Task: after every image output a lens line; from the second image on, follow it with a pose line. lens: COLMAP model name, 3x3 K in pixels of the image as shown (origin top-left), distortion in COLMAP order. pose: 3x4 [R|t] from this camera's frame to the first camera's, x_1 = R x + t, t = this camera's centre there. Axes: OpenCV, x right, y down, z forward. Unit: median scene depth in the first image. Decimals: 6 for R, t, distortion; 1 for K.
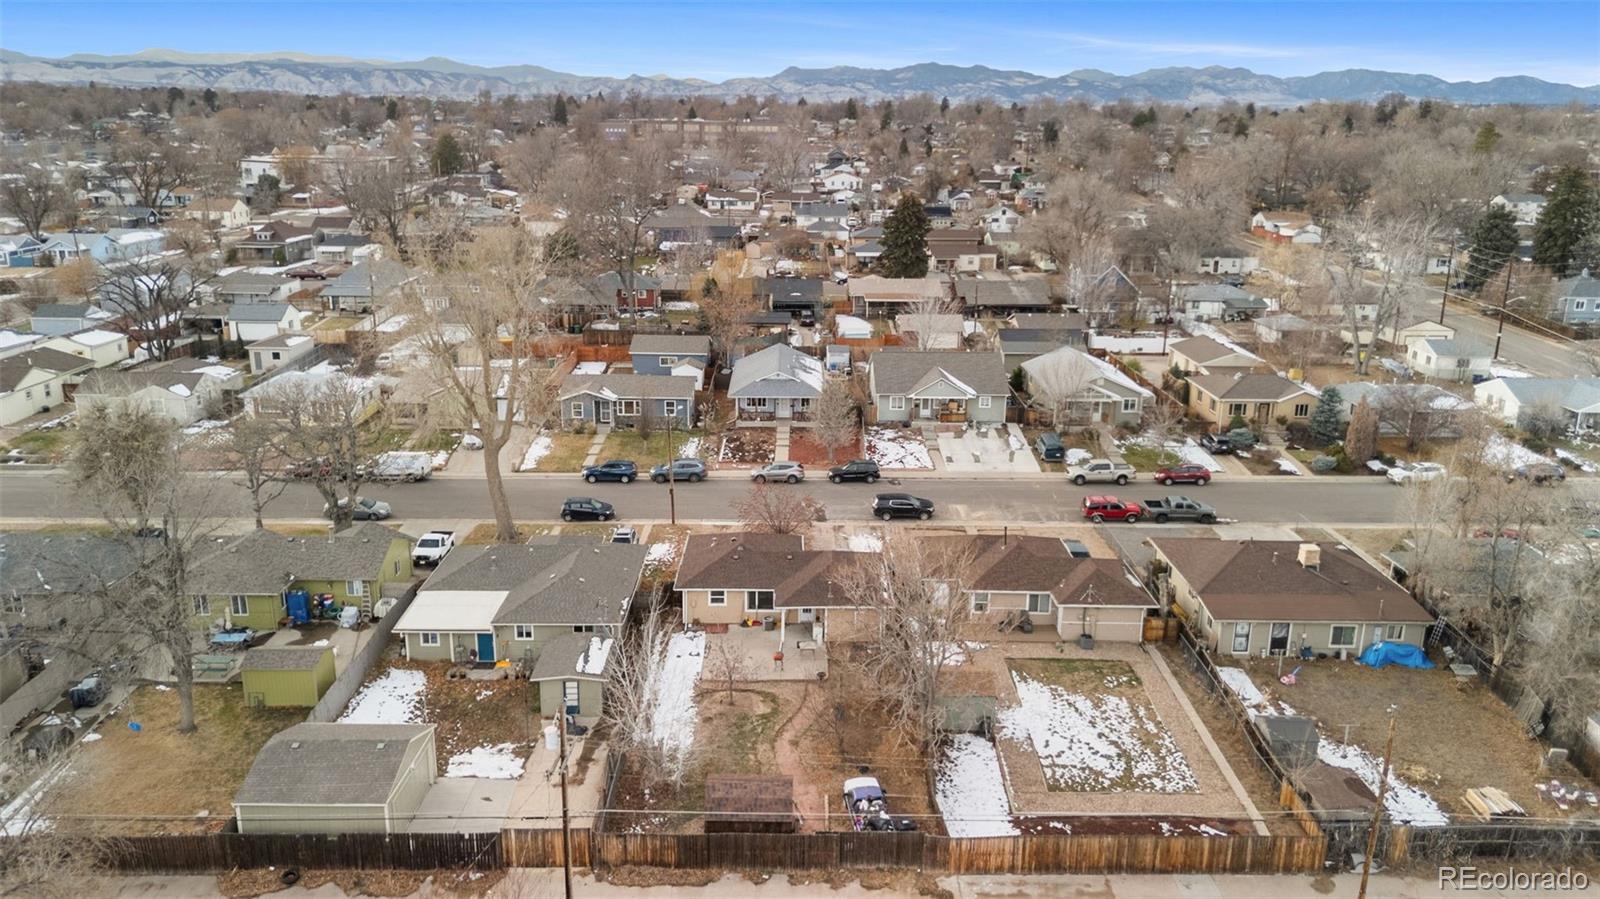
lens RADIAL K [[1166.8, 0, 800.0], [0, 1166.8, 449.5], [0, 0, 1]] dist [0.055808, -0.044709]
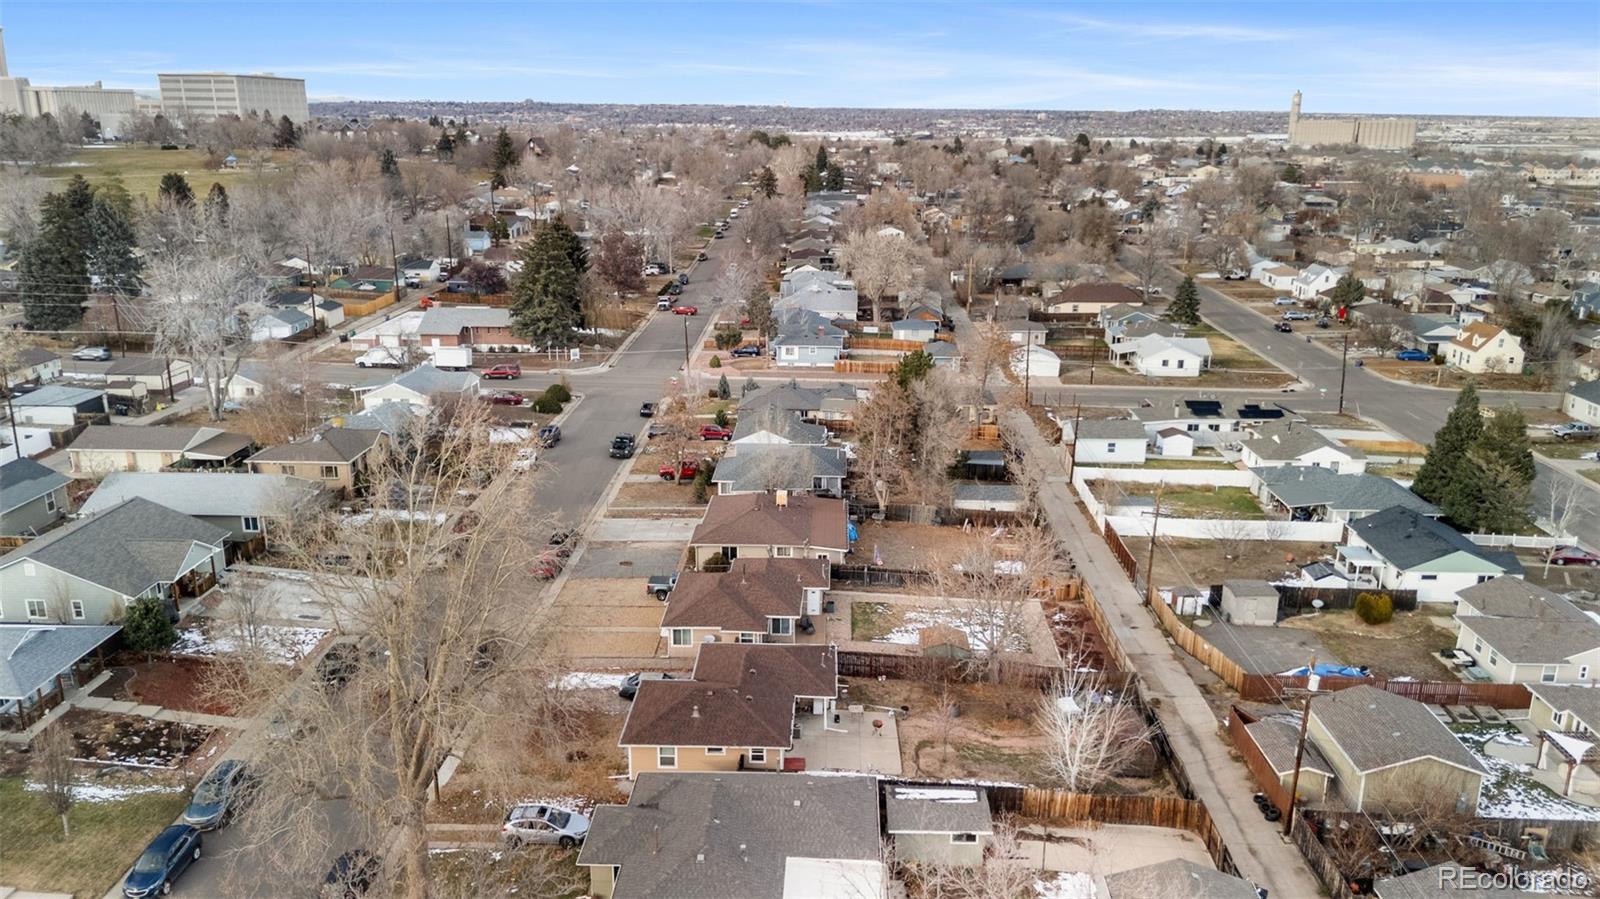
lens RADIAL K [[1175.9, 0, 800.0], [0, 1175.9, 449.5], [0, 0, 1]] dist [0.080280, -0.087486]
pose [[0.037425, -0.281210, 0.958916, -0.706340], [0.268581, 0.927111, 0.261401, -0.256100], [-0.962530, 0.247764, 0.110225, 0.634829]]
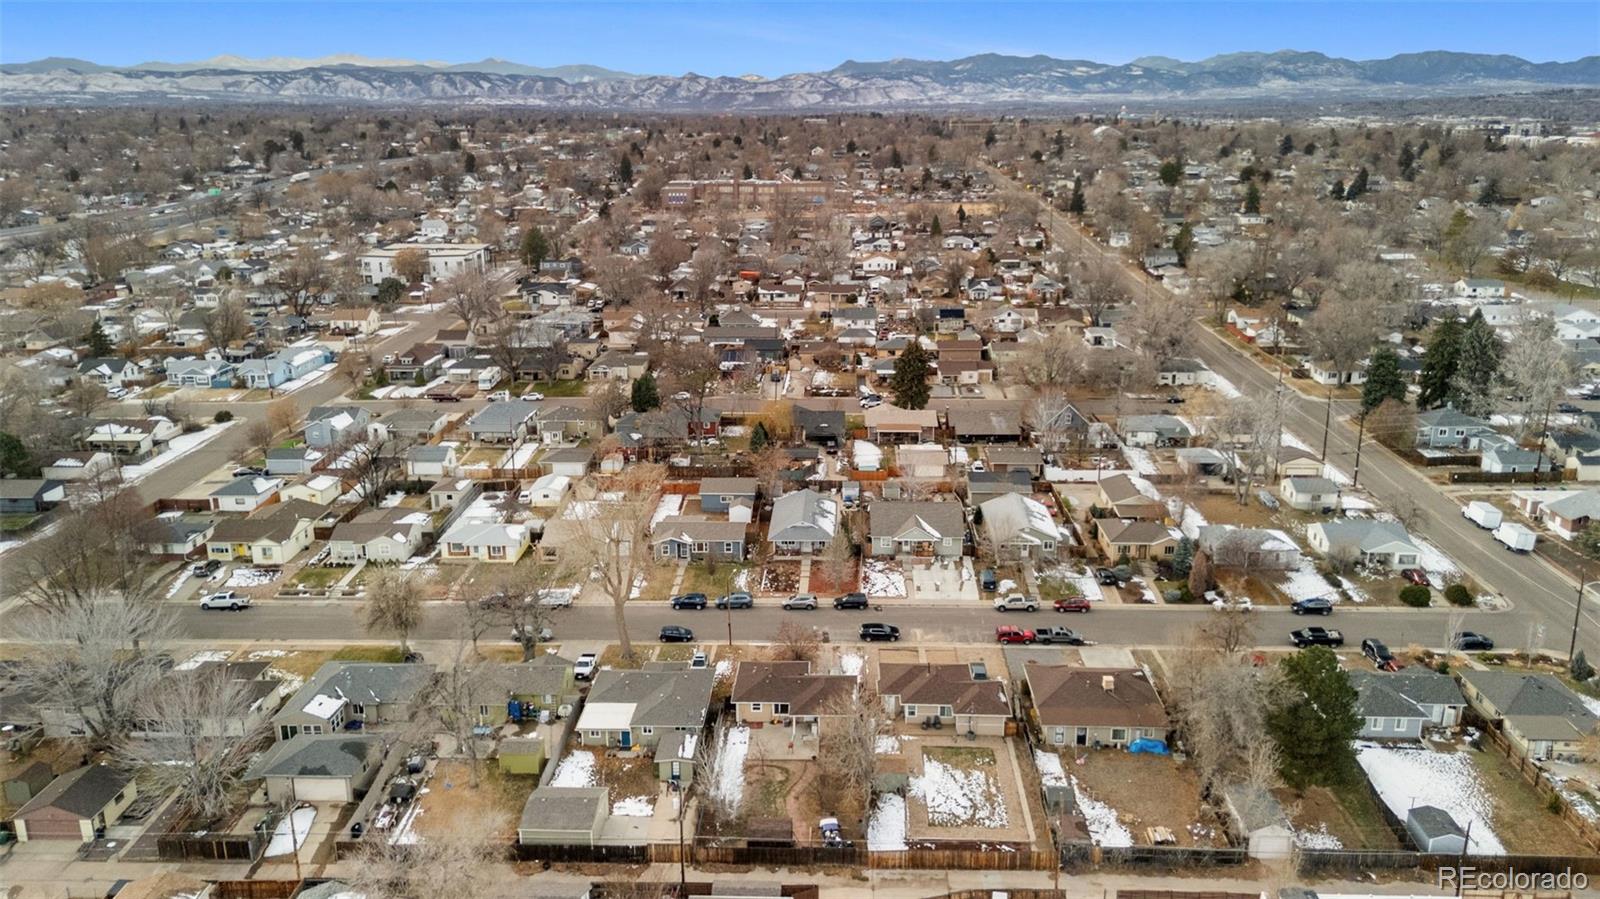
lens RADIAL K [[1175.9, 0, 800.0], [0, 1175.9, 449.5], [0, 0, 1]] dist [0.080280, -0.087486]
pose [[0.998788, -0.004002, -0.049049, 0.060865], [0.004055, 0.999991, 0.000999, -0.193382], [0.049045, -0.001197, 0.998796, -0.556242]]
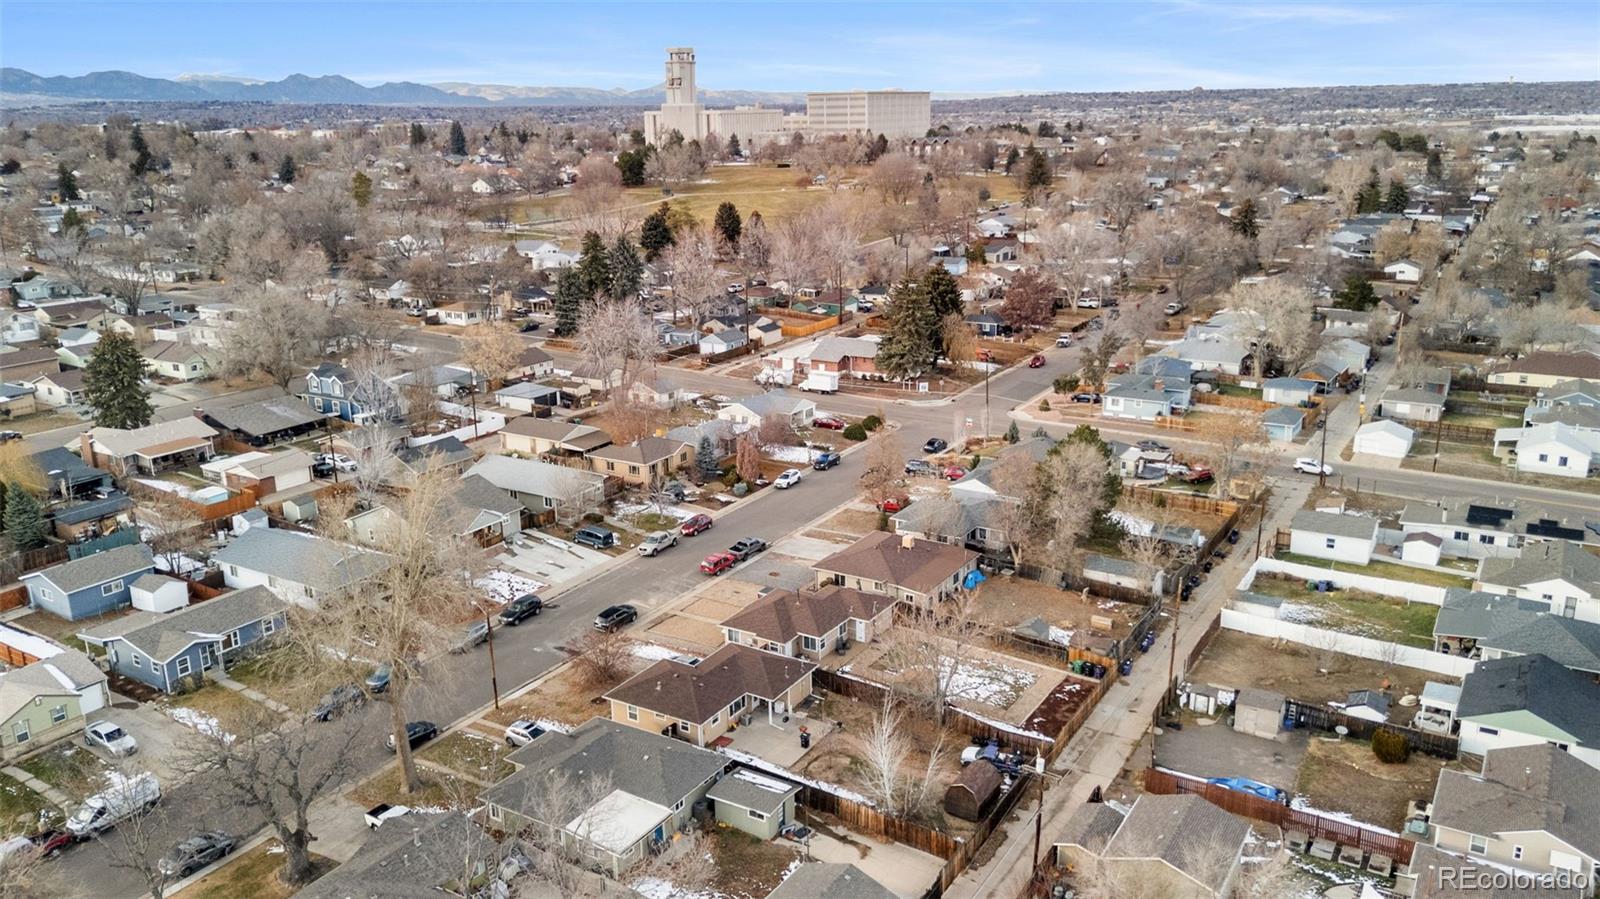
lens RADIAL K [[1213.4, 0, 800.0], [0, 1213.4, 449.5], [0, 0, 1]] dist [0.081989, -0.091999]
pose [[0.529834, -0.246292, 0.811551, -0.779612], [0.252745, 0.959278, 0.126116, -0.225218], [-0.809565, 0.138295, 0.570508, 0.108475]]
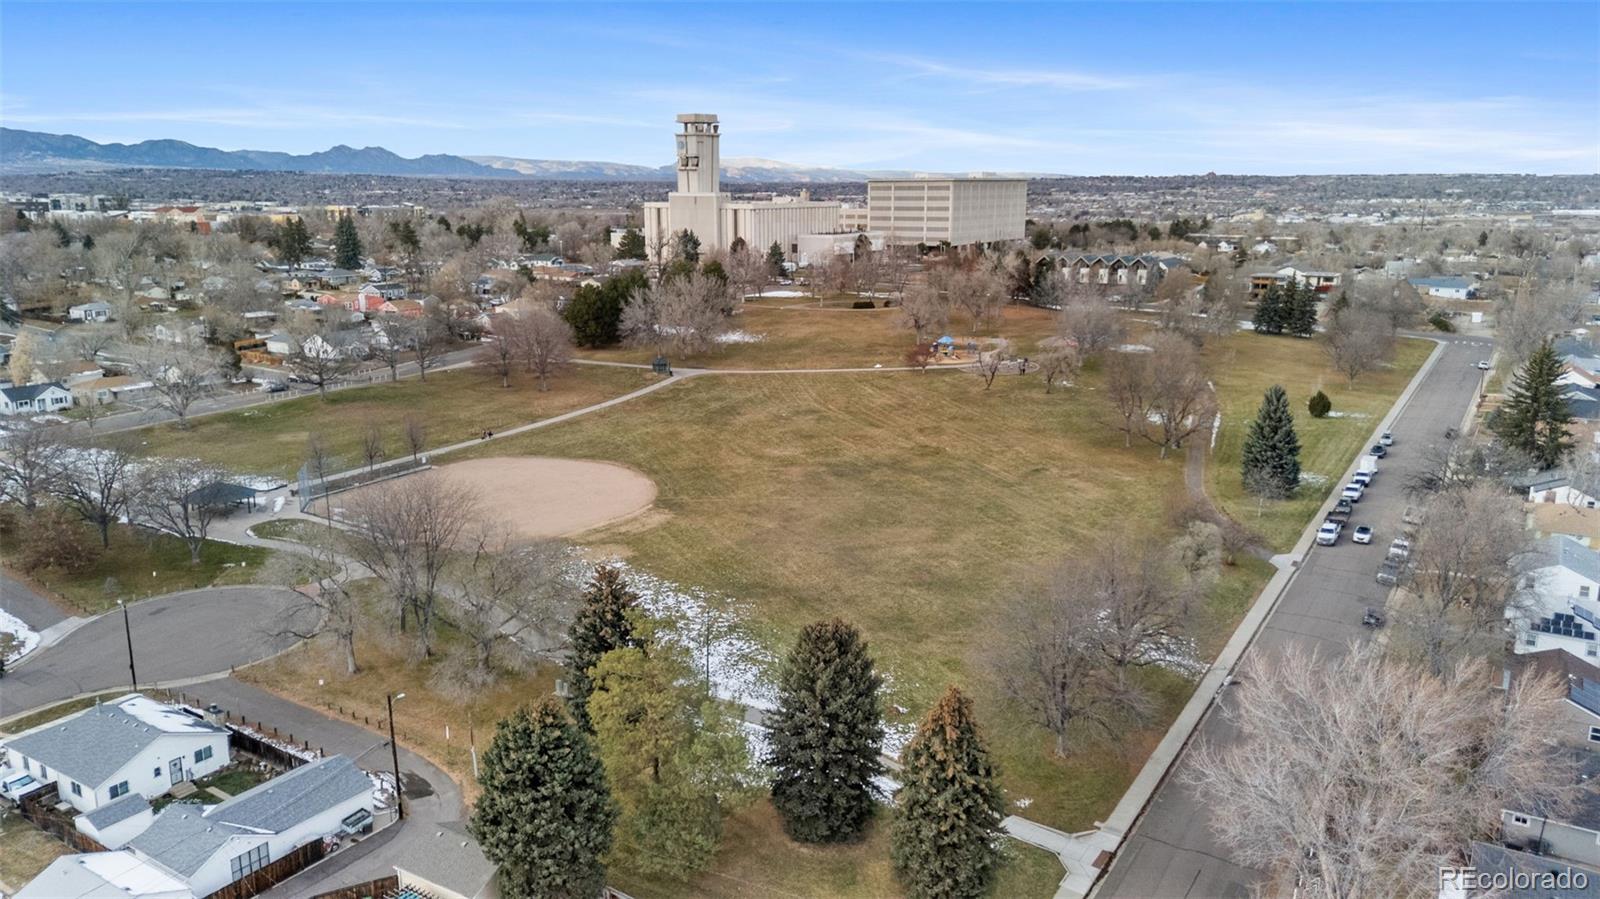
lens RADIAL K [[1175.9, 0, 800.0], [0, 1175.9, 449.5], [0, 0, 1]] dist [0.080280, -0.087486]
pose [[0.541871, -0.192497, 0.818120, 1.550006], [0.234196, 0.969446, 0.072987, -0.749306], [-0.807173, 0.152051, 0.570396, 1.766237]]
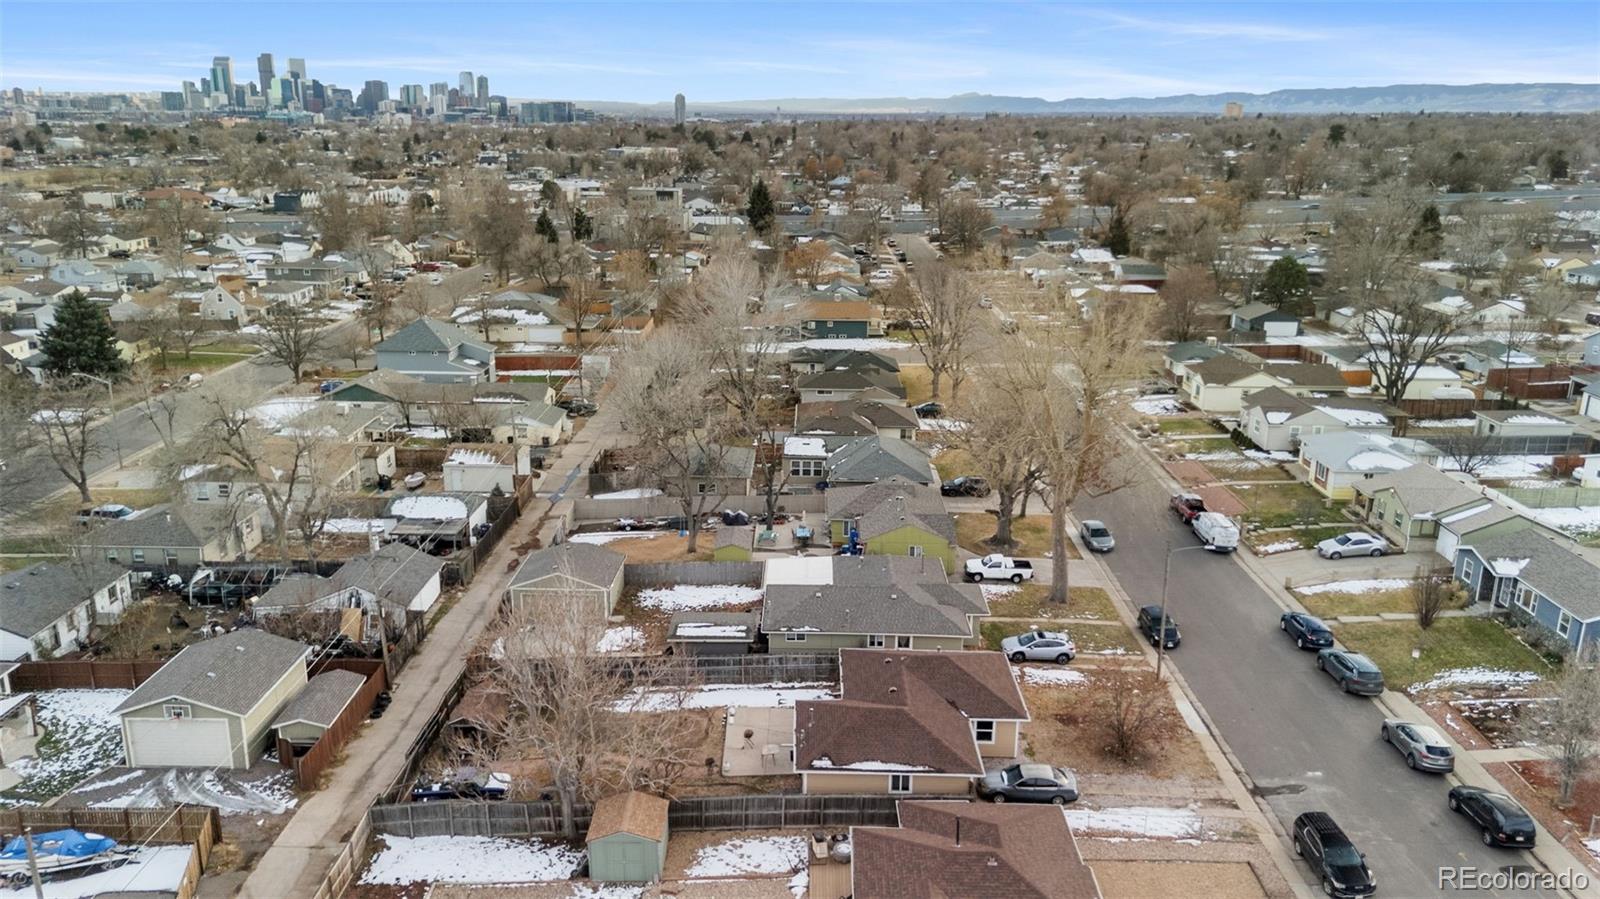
lens RADIAL K [[1175.9, 0, 800.0], [0, 1175.9, 449.5], [0, 0, 1]] dist [0.080280, -0.087486]
pose [[-0.018515, 0.265976, -0.963802, 0.616820], [-0.281092, 0.923702, 0.260310, -0.217524], [0.959502, 0.275737, 0.057662, 0.650668]]
